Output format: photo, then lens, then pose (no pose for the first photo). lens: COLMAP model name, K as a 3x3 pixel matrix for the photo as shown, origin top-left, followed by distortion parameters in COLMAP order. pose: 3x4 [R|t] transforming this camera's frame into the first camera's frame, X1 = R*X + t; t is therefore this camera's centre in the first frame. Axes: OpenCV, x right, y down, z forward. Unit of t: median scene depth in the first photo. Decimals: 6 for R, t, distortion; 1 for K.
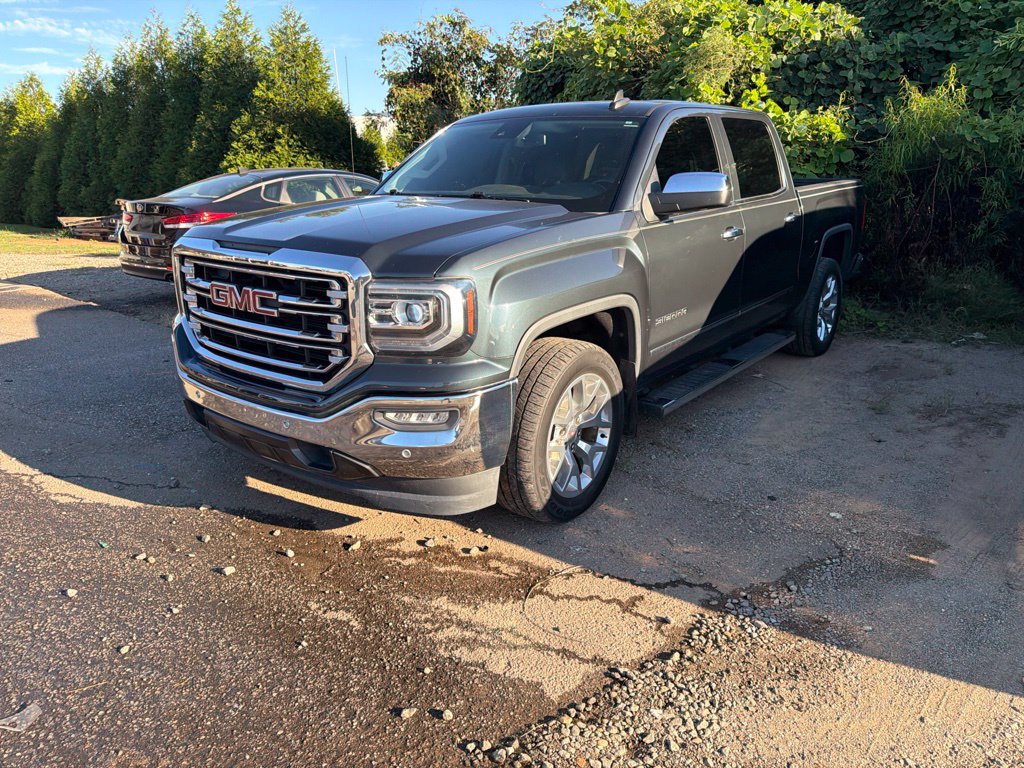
lens RADIAL K [[705.2, 0, 507.5], [0, 705.2, 381.3], [0, 0, 1]] dist [0.013040, -0.018166]
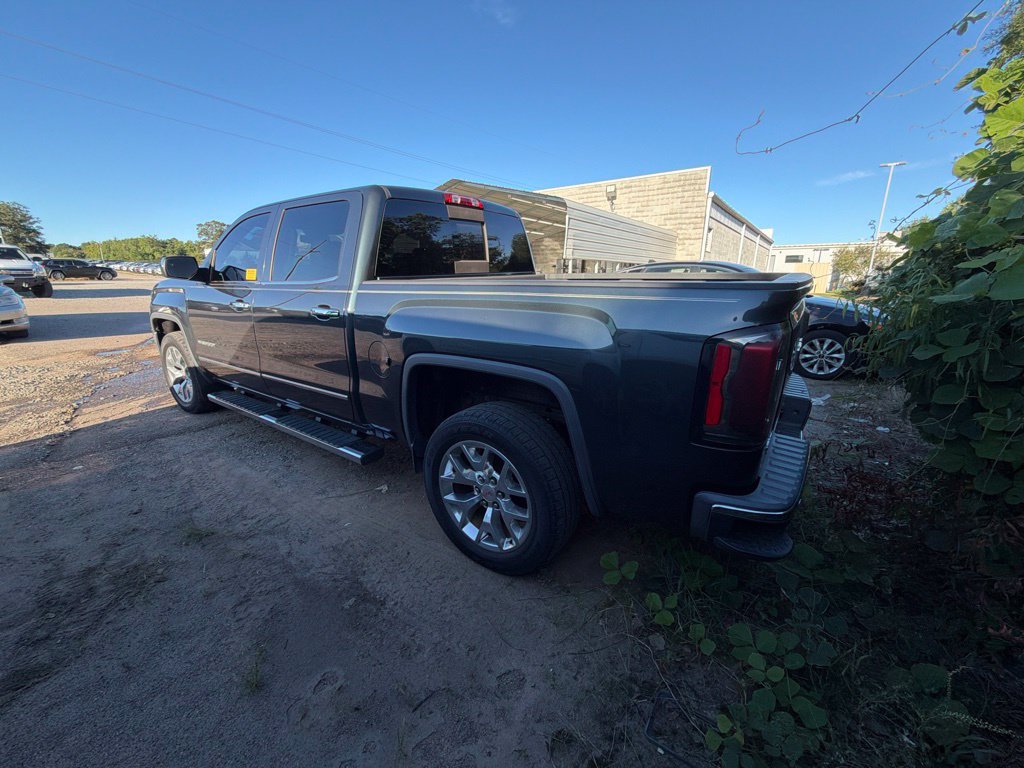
lens RADIAL K [[705.2, 0, 507.5], [0, 705.2, 381.3], [0, 0, 1]] dist [0.013040, -0.018166]
pose [[-0.182779, 0.138876, -0.973296, 0.788471], [-0.326784, 0.925106, 0.193368, -0.217370], [0.927256, 0.353401, -0.123707, 0.951832]]
